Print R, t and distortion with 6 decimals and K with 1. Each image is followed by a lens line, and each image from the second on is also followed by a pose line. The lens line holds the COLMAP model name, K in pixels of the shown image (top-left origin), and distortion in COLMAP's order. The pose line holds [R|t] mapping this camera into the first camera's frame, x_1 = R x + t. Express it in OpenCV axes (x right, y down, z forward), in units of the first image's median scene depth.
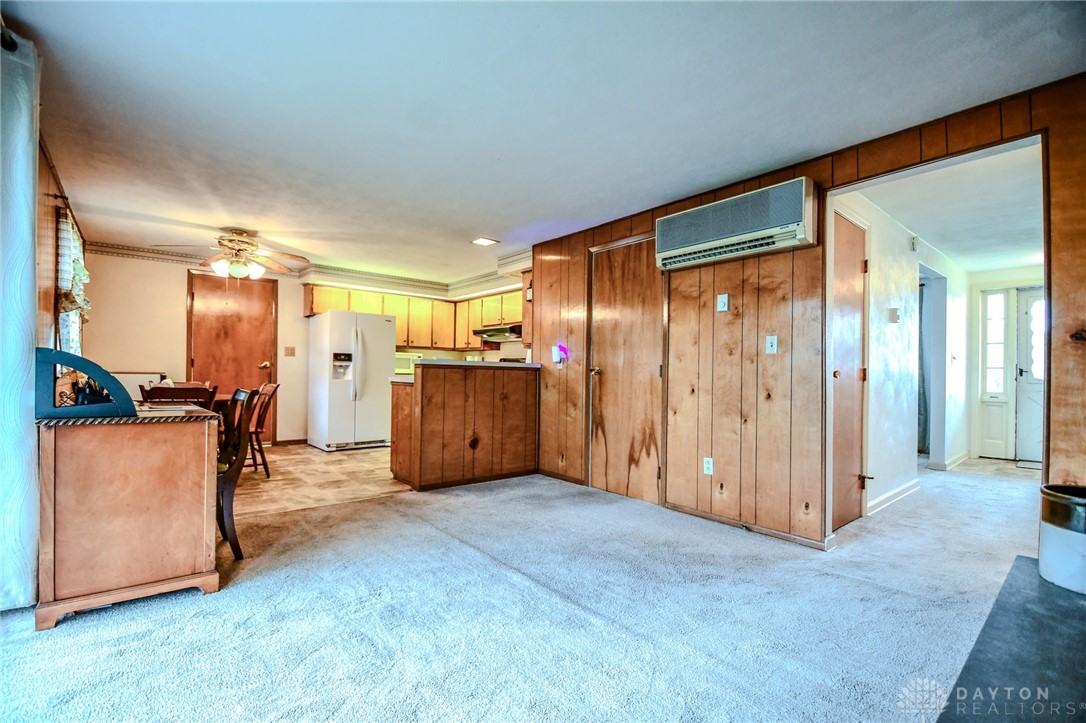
lens RADIAL K [[476.3, 0, 524.9], [0, 476.3, 377.2], [0, 0, 1]] dist [0.004089, -0.013324]
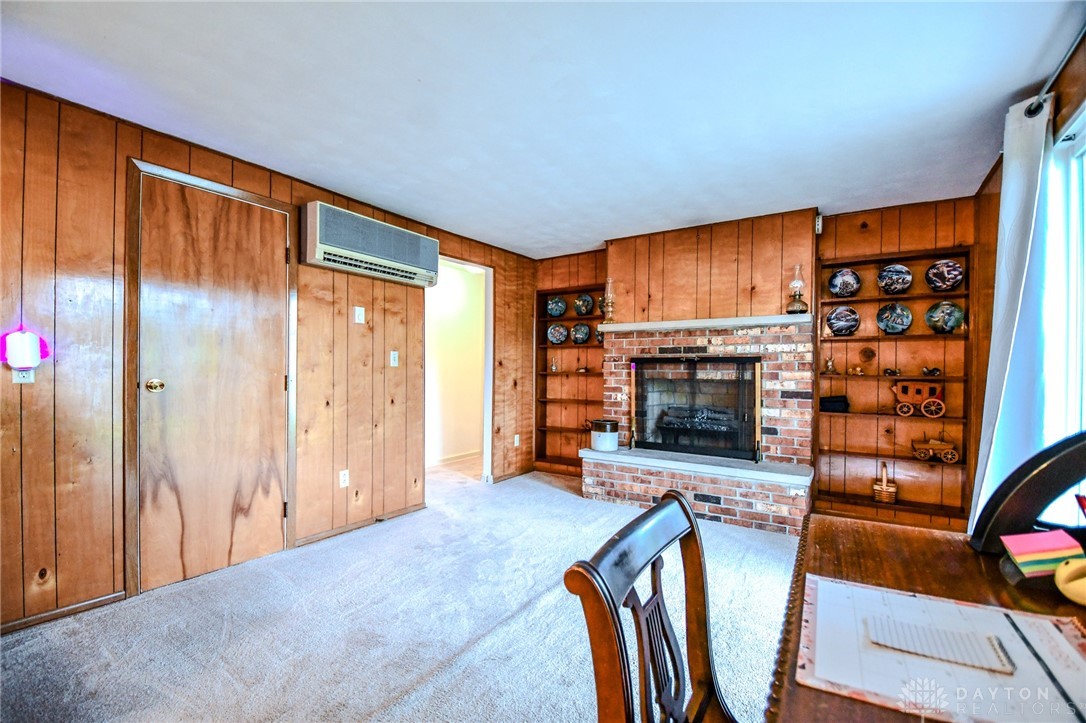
lens RADIAL K [[476.3, 0, 540.0], [0, 476.3, 374.0], [0, 0, 1]] dist [0.004089, -0.013324]
pose [[-0.308449, -0.025561, 0.950897, -0.400091], [-0.009177, 0.999672, 0.023895, -0.033359], [-0.951197, -0.001356, -0.308582, 0.553817]]
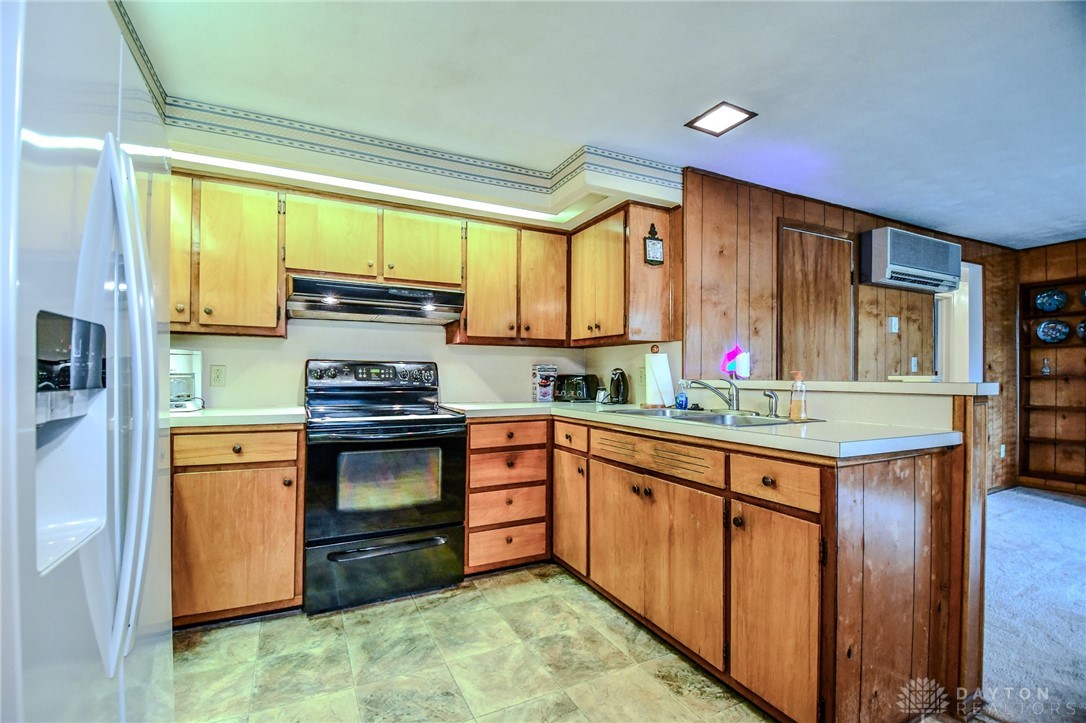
lens RADIAL K [[476.3, 0, 536.7], [0, 476.3, 376.5], [0, 0, 1]] dist [0.004089, -0.013324]
pose [[0.217558, -0.022985, 0.975777, -0.496679], [0.011497, 0.999714, 0.020985, -0.040163], [-0.975980, 0.006653, 0.217760, 0.920499]]
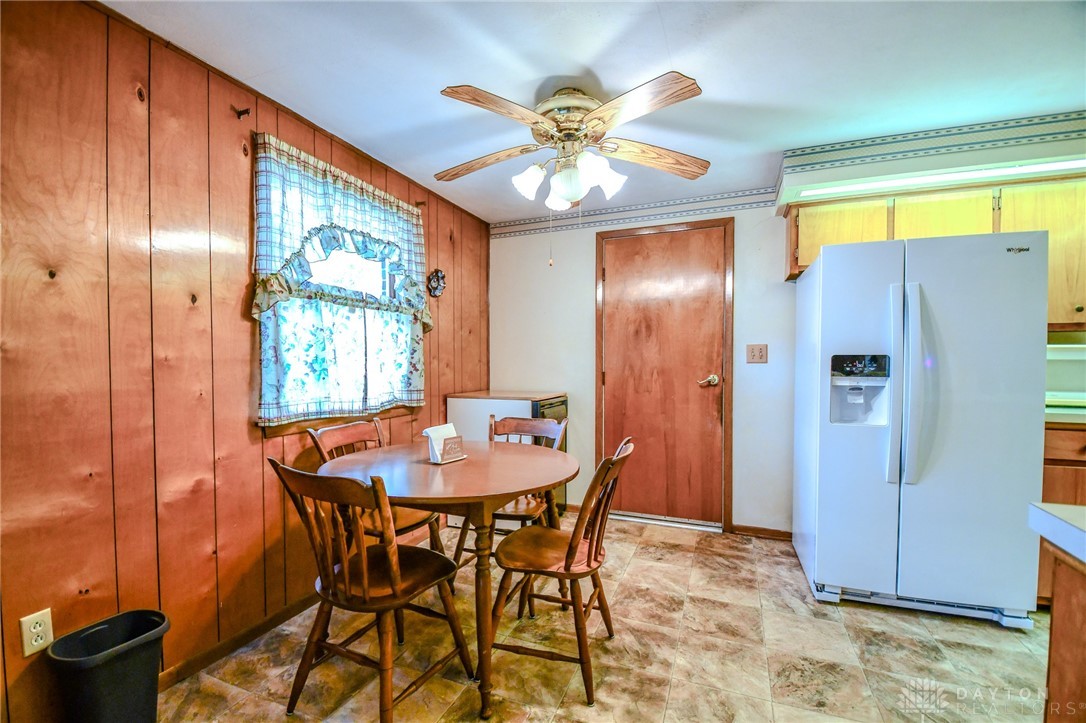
lens RADIAL K [[476.3, 0, 538.3], [0, 476.3, 372.8], [0, 0, 1]] dist [0.004089, -0.013324]
pose [[0.481763, 0.002596, -0.876298, -0.184419], [0.001303, 0.999992, 0.003679, -0.040577], [0.876301, -0.002914, 0.481756, 0.630267]]
